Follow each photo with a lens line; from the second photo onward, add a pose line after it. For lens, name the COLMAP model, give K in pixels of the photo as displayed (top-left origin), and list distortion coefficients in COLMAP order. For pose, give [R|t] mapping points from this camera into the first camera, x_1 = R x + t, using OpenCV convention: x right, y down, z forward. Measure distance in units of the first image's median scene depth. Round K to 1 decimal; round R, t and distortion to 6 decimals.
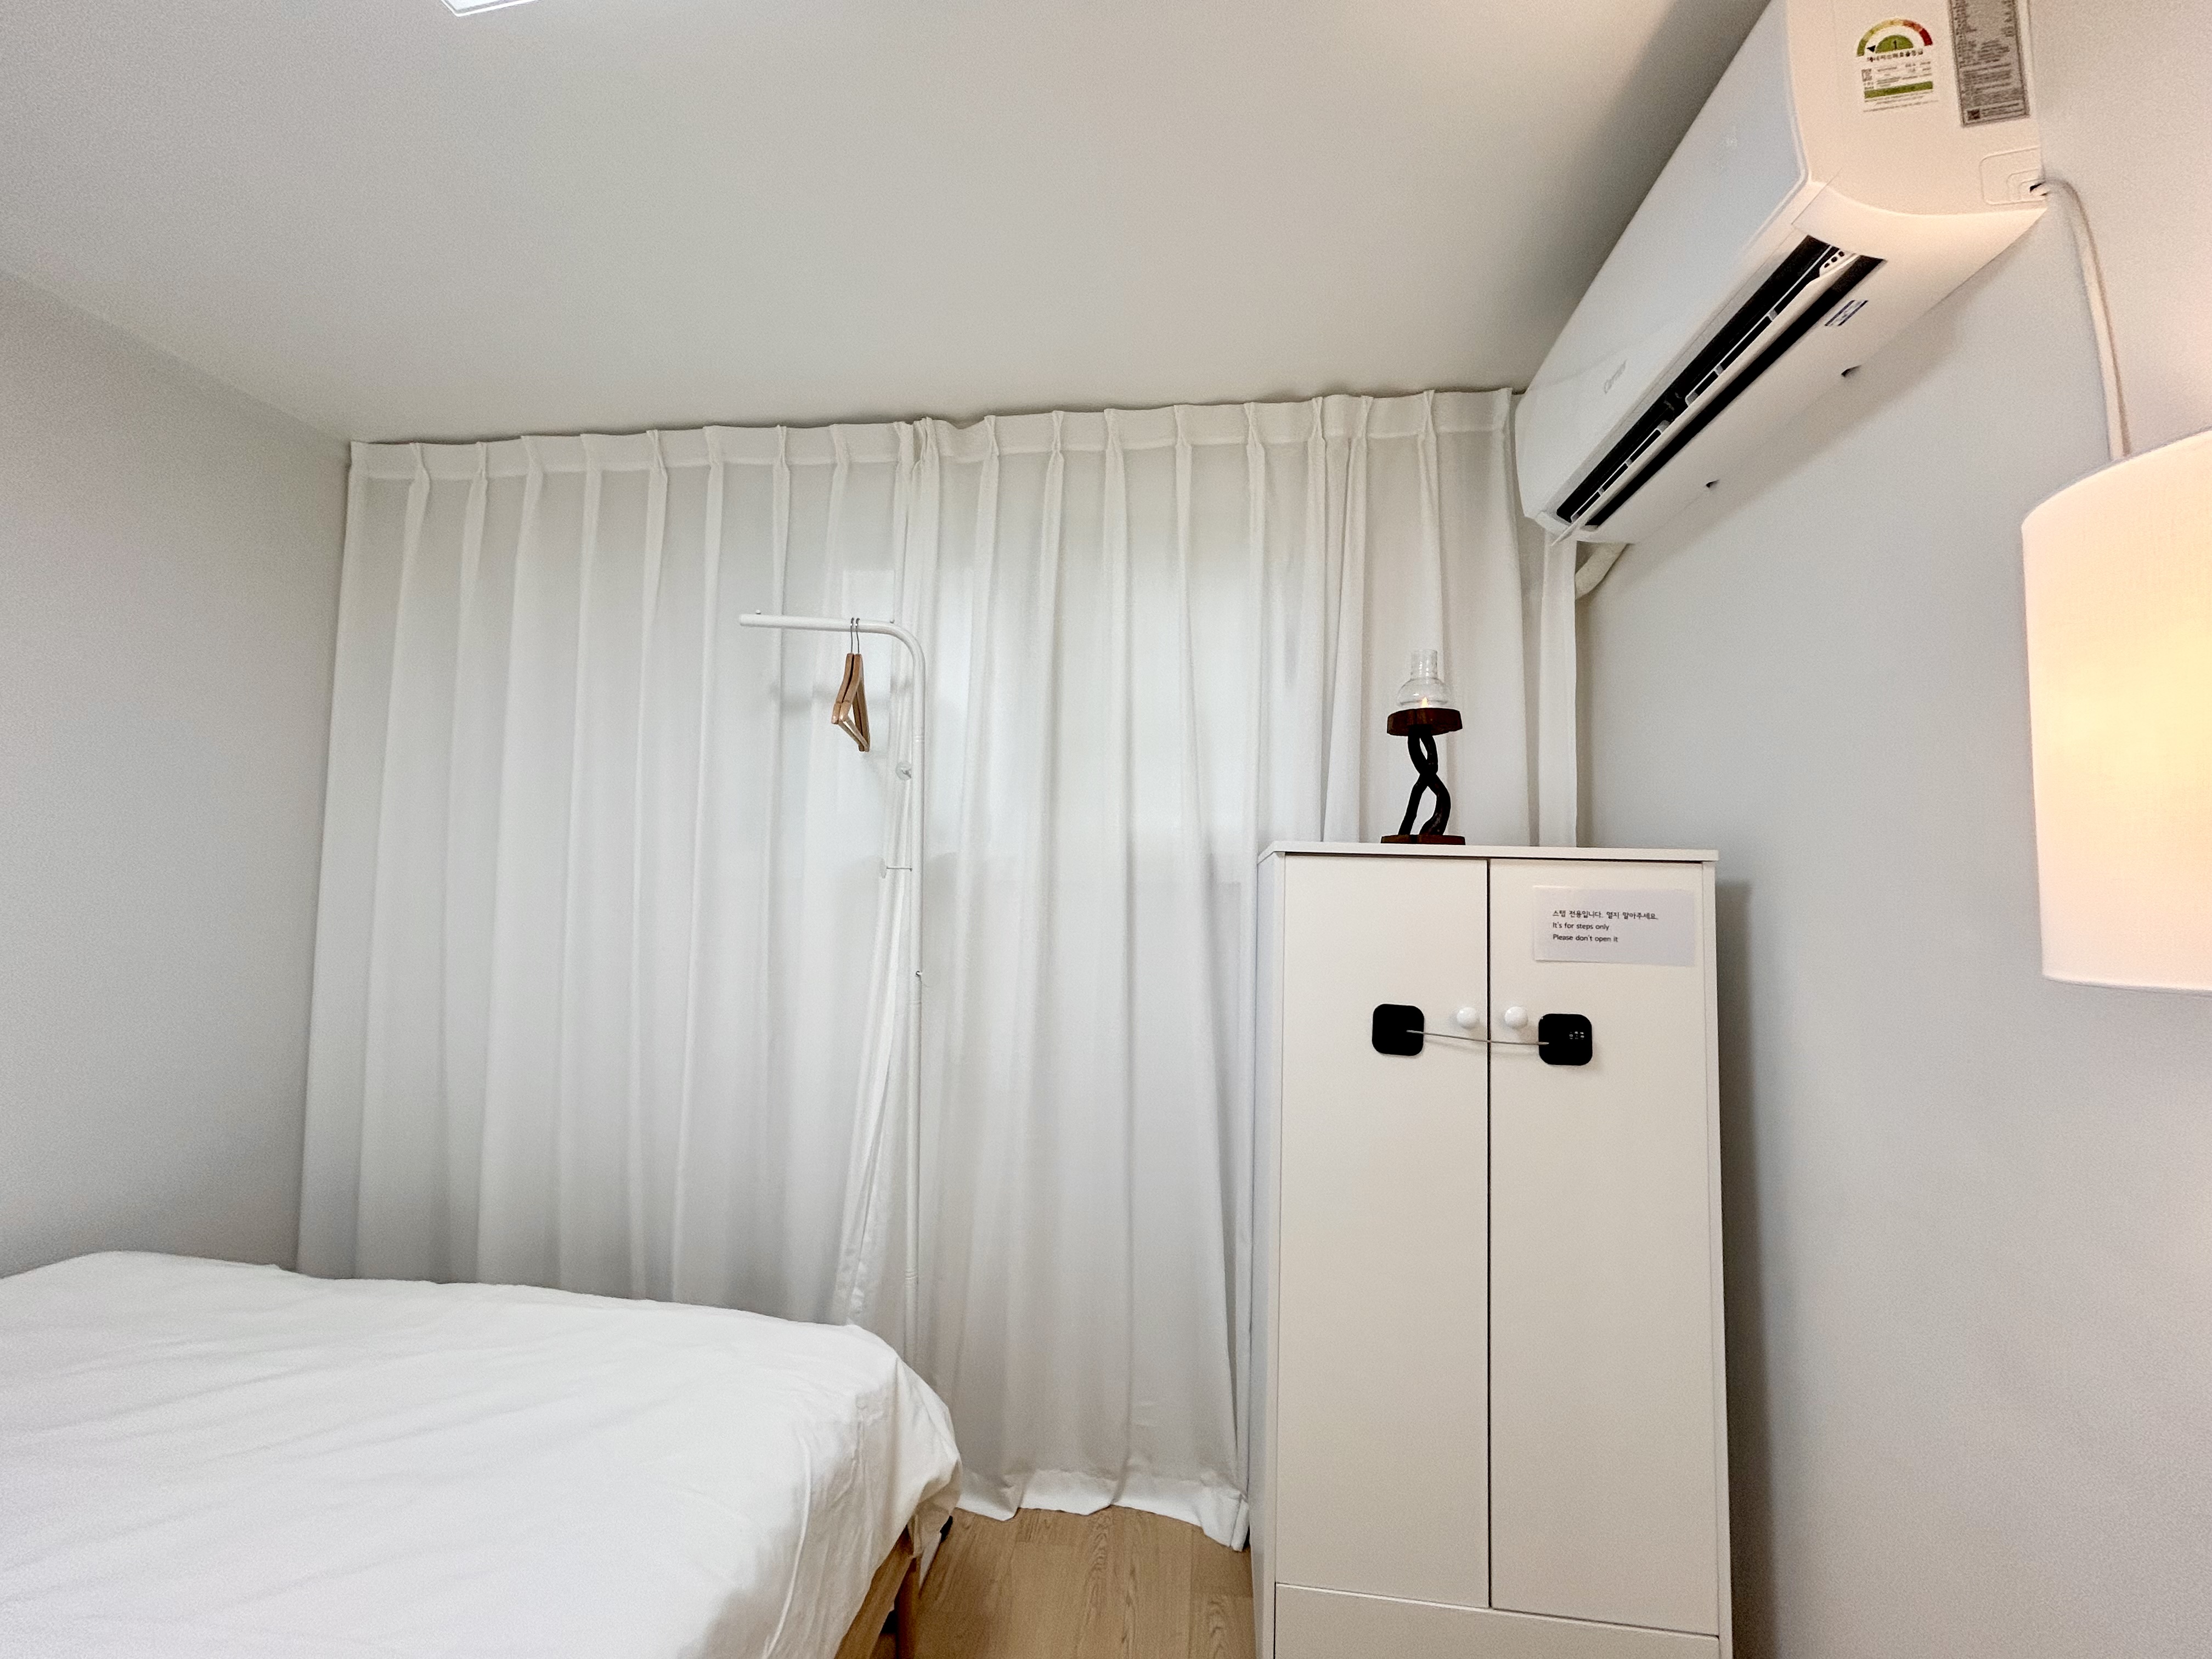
lens RADIAL K [[901.2, 0, 1114.9], [0, 901.2, 833.9], [0, 0, 1]] dist [-0.002361, -0.000002]
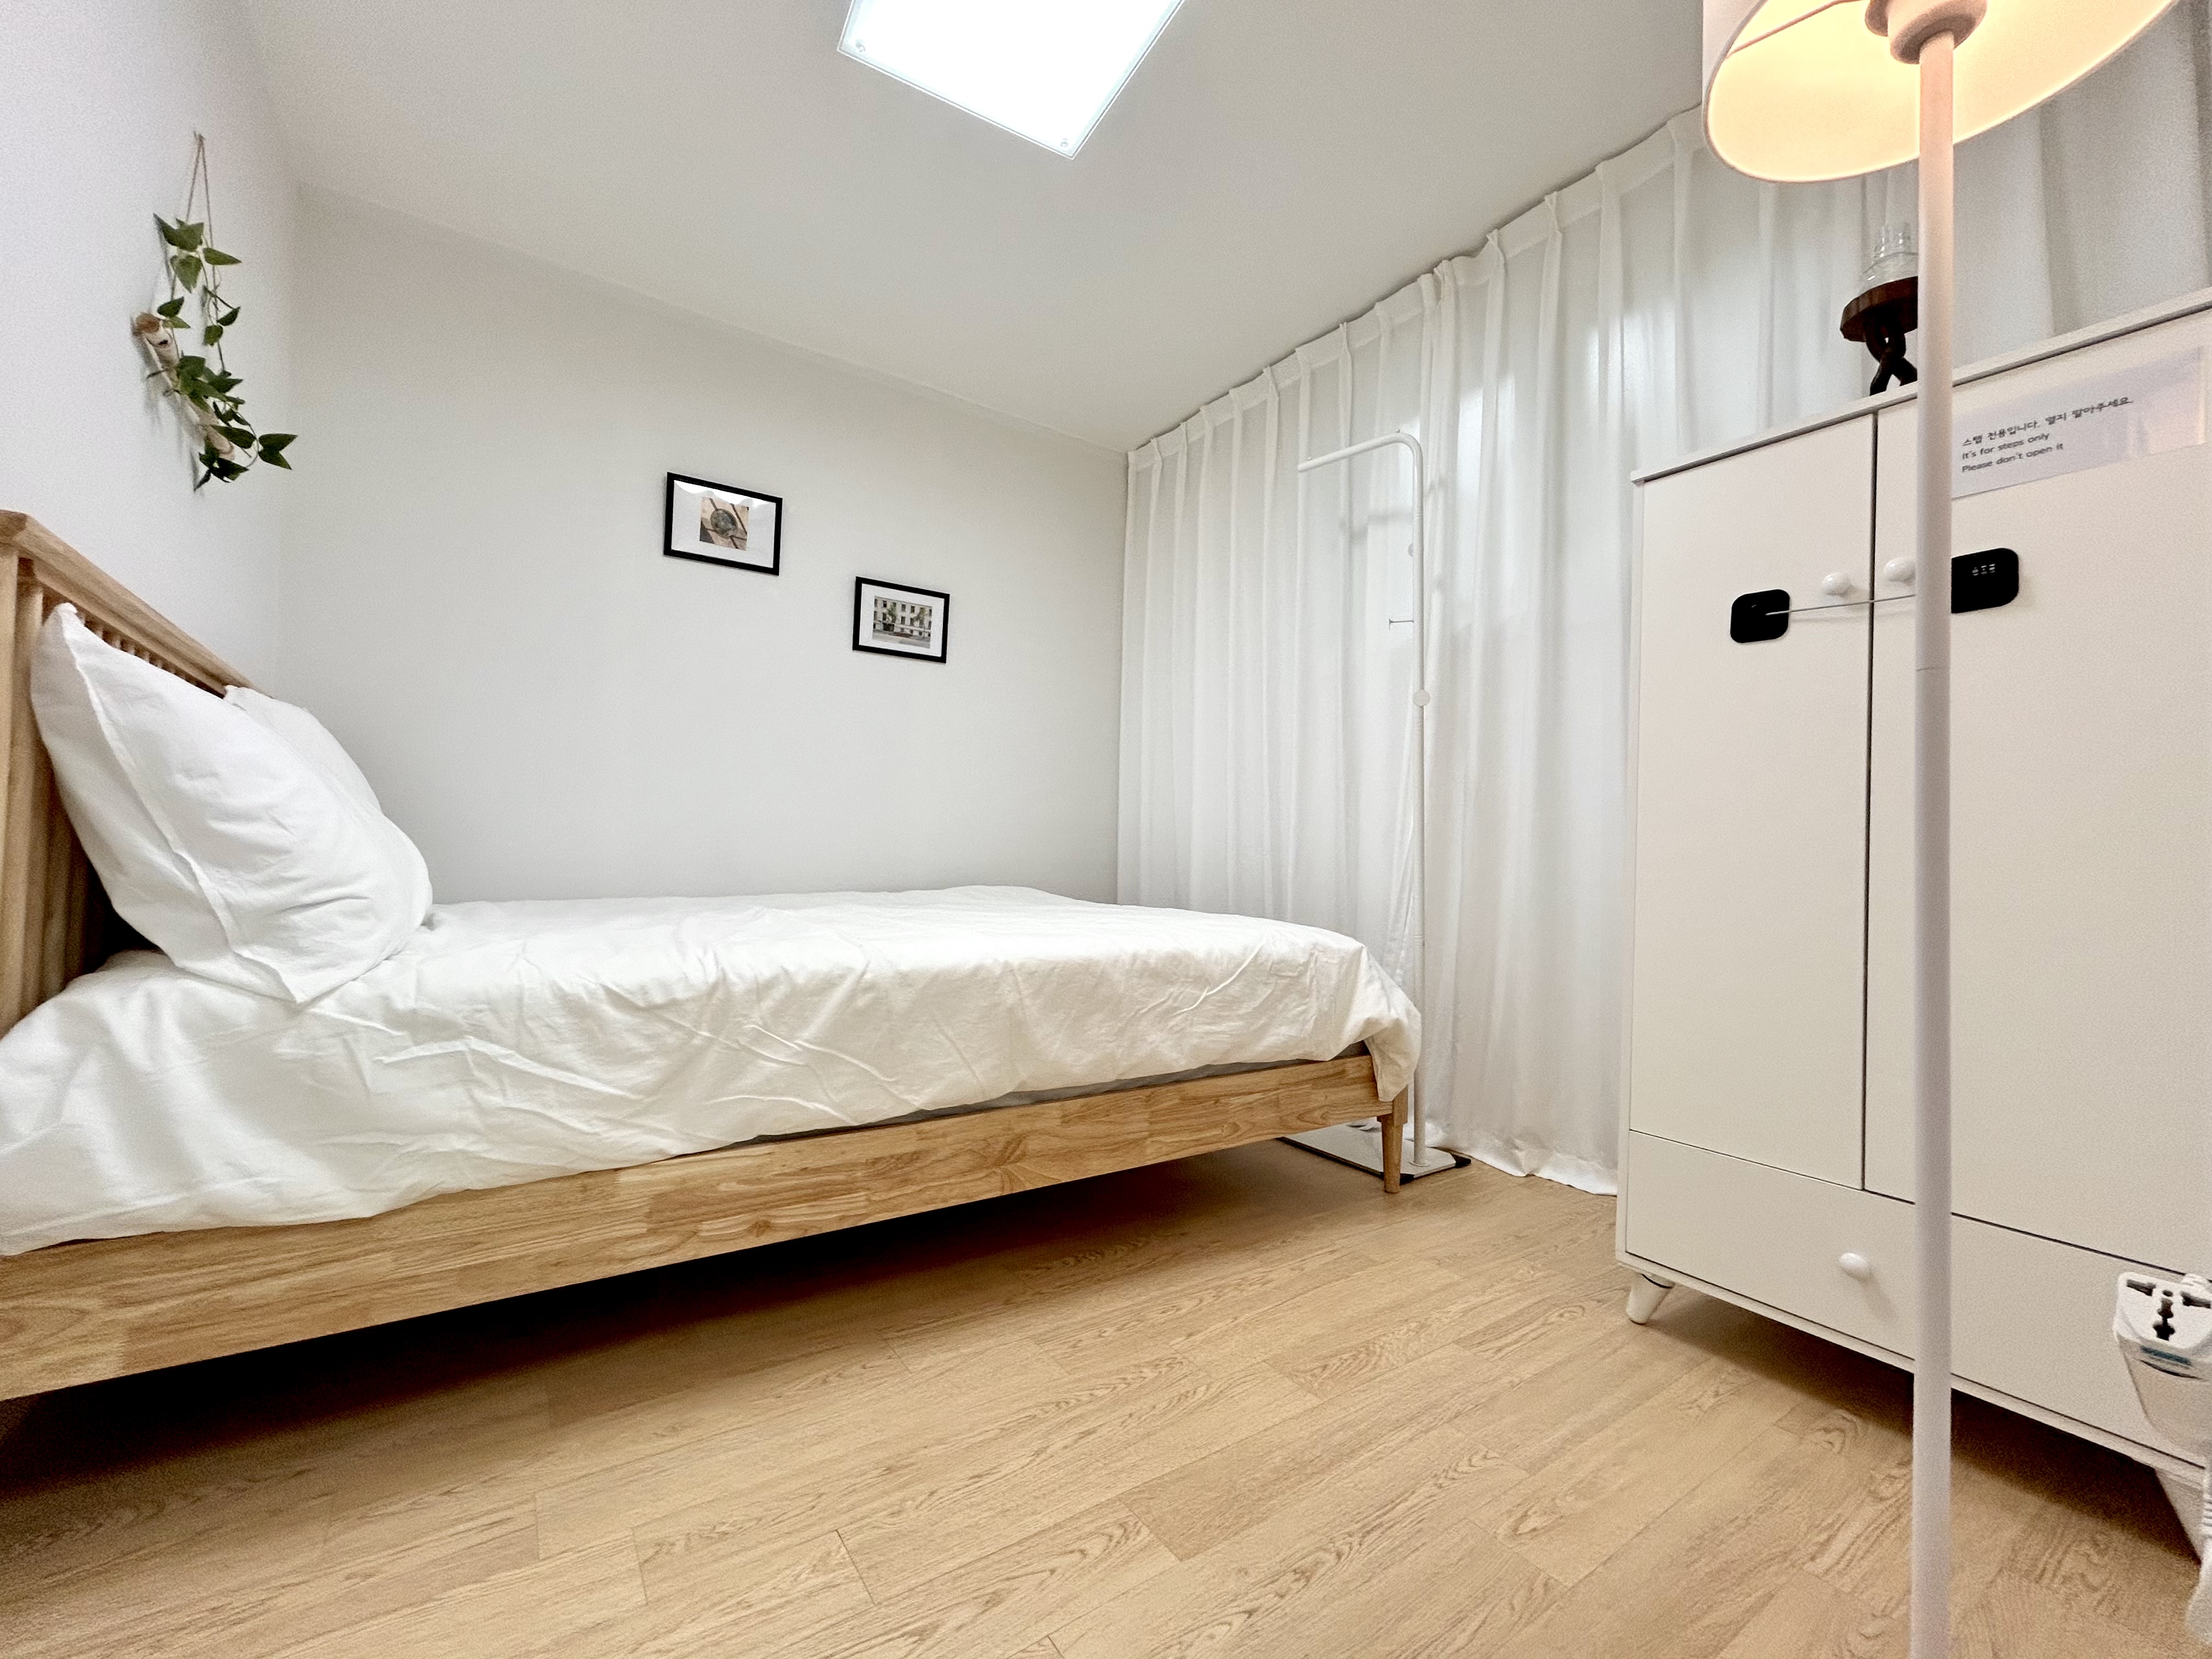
lens RADIAL K [[900.2, 0, 1106.0], [0, 900.2, 829.5], [0, 0, 1]] dist [-0.002981, 0.000529]
pose [[0.654564, -0.024671, -0.755604, 0.396693], [0.029095, 0.999549, -0.007432, 0.298223], [0.755446, -0.017120, 0.654987, -0.136214]]
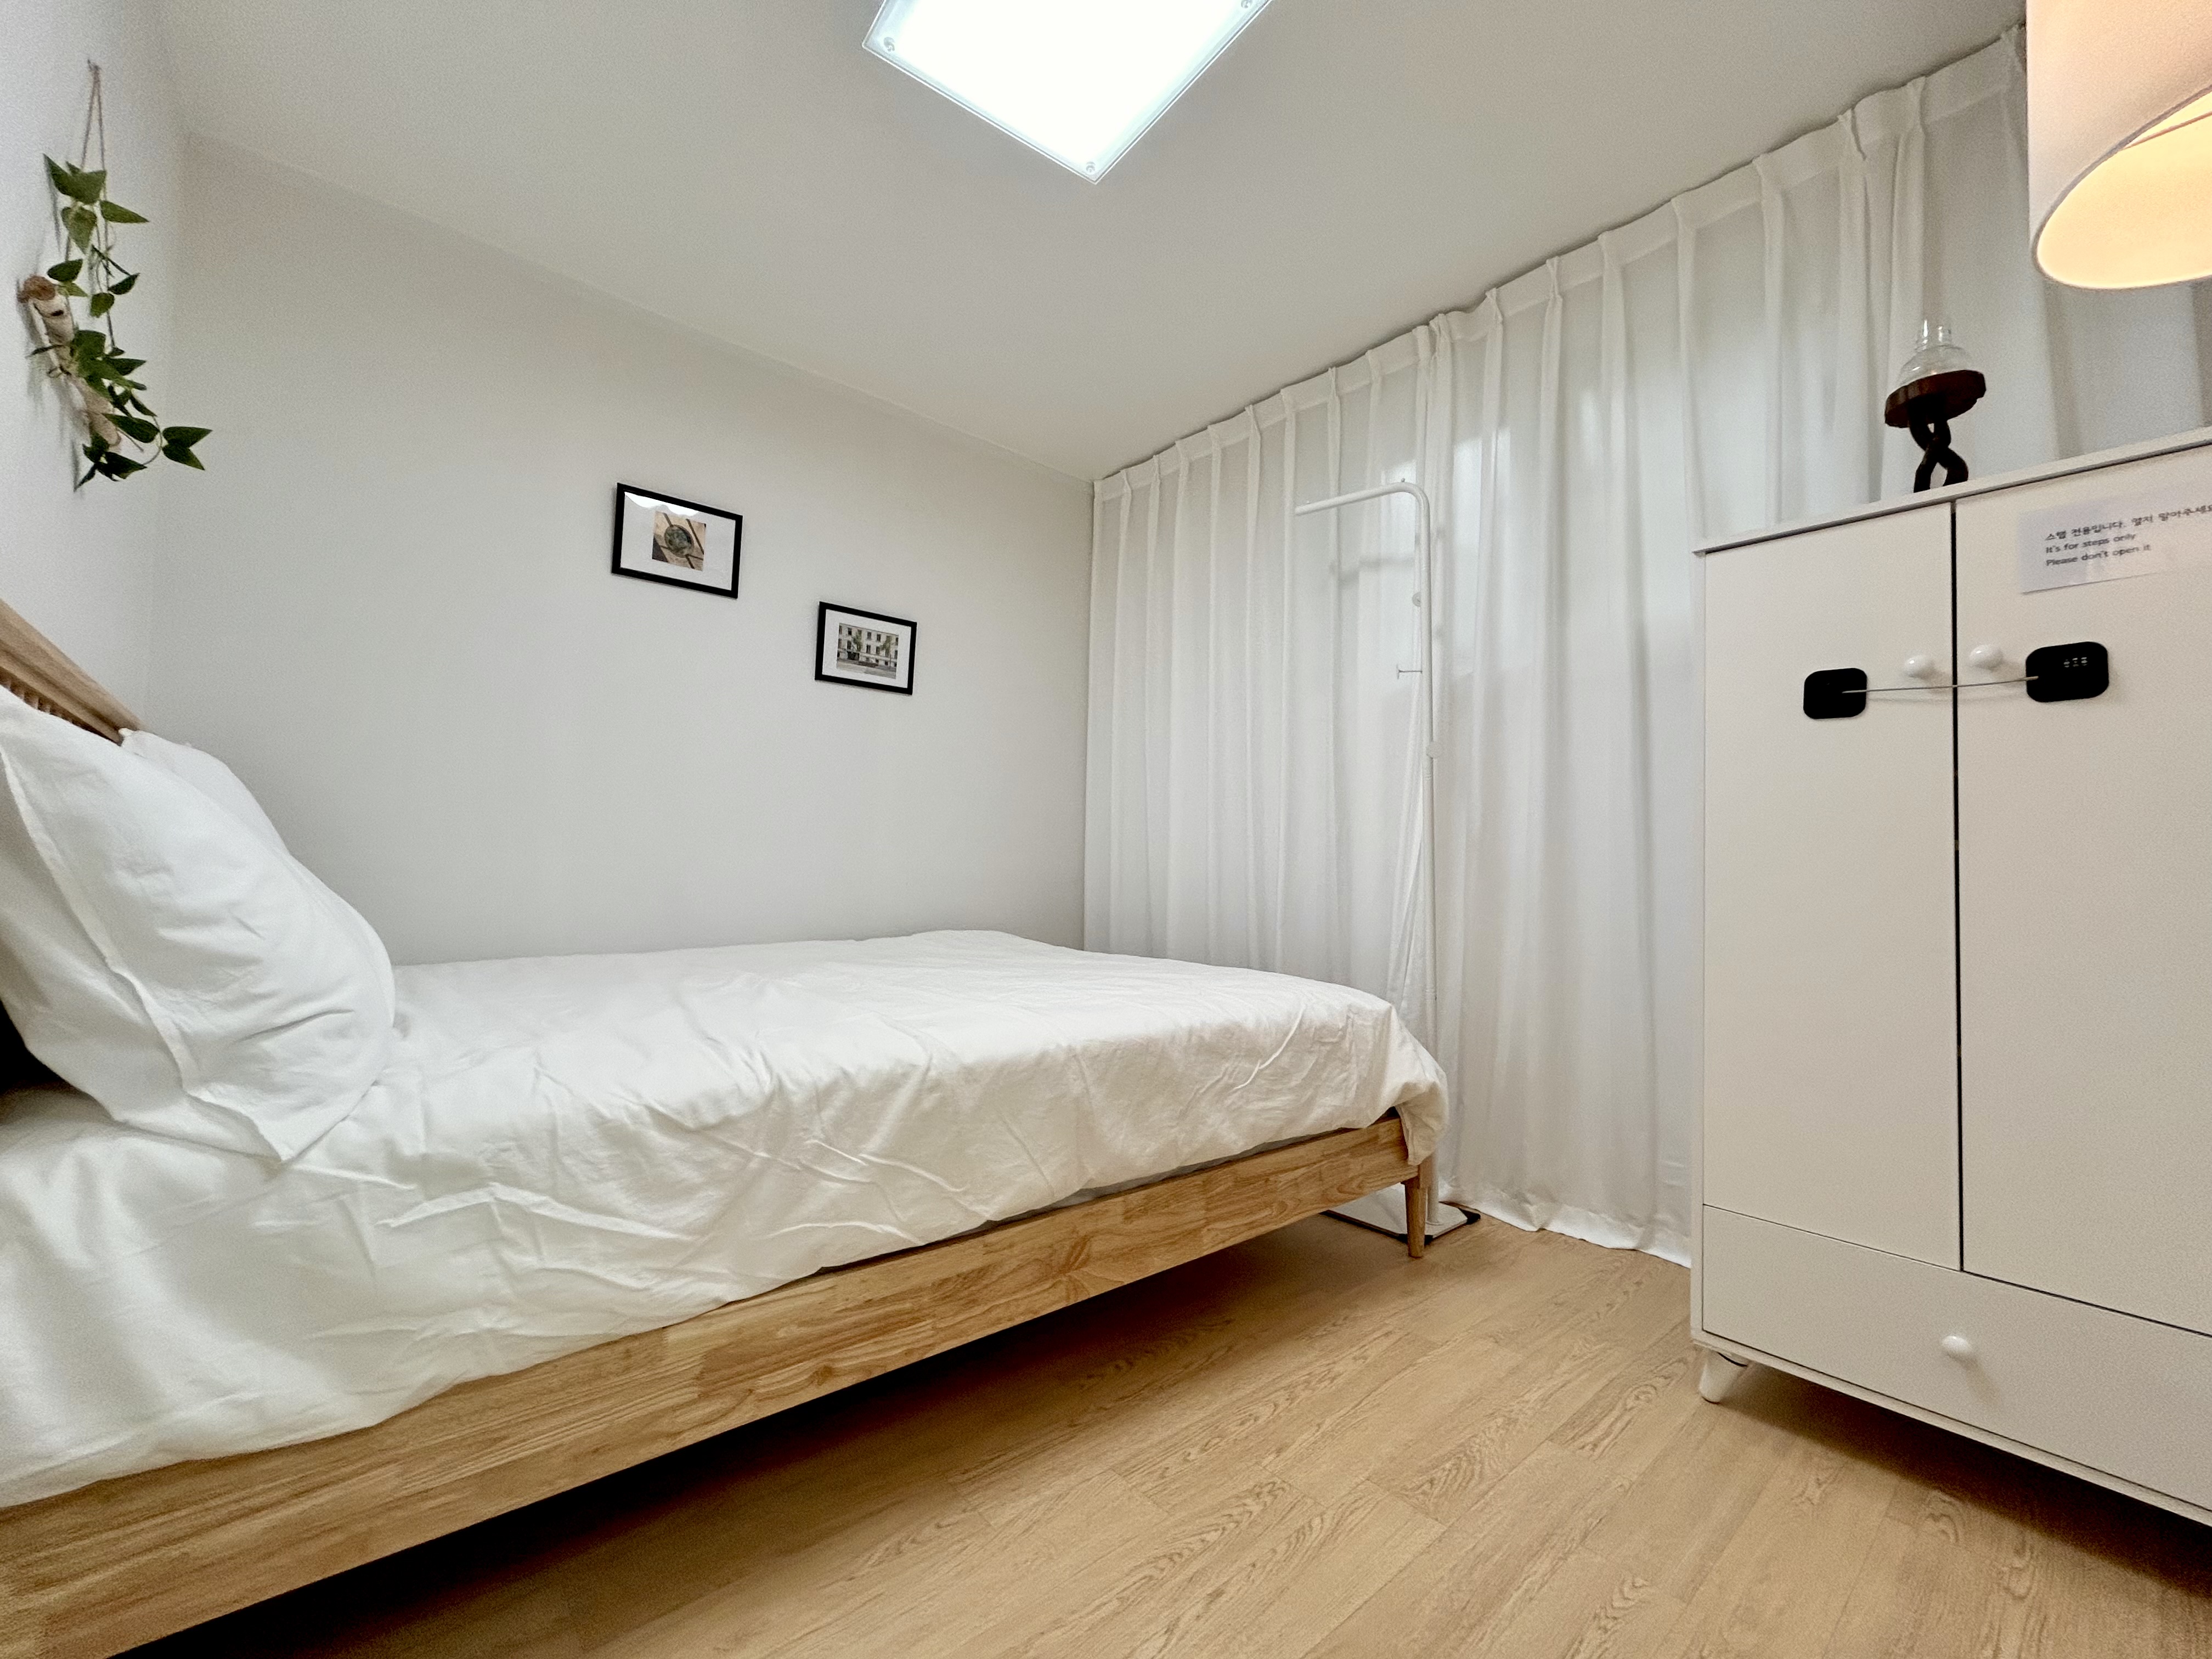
lens RADIAL K [[900.2, 0, 1106.0], [0, 900.2, 829.5], [0, 0, 1]] dist [-0.002981, 0.000529]
pose [[0.737313, -0.034981, -0.674645, 0.261007], [0.027042, 0.999386, -0.022266, 0.250771], [0.675009, -0.001827, 0.737807, -0.197132]]
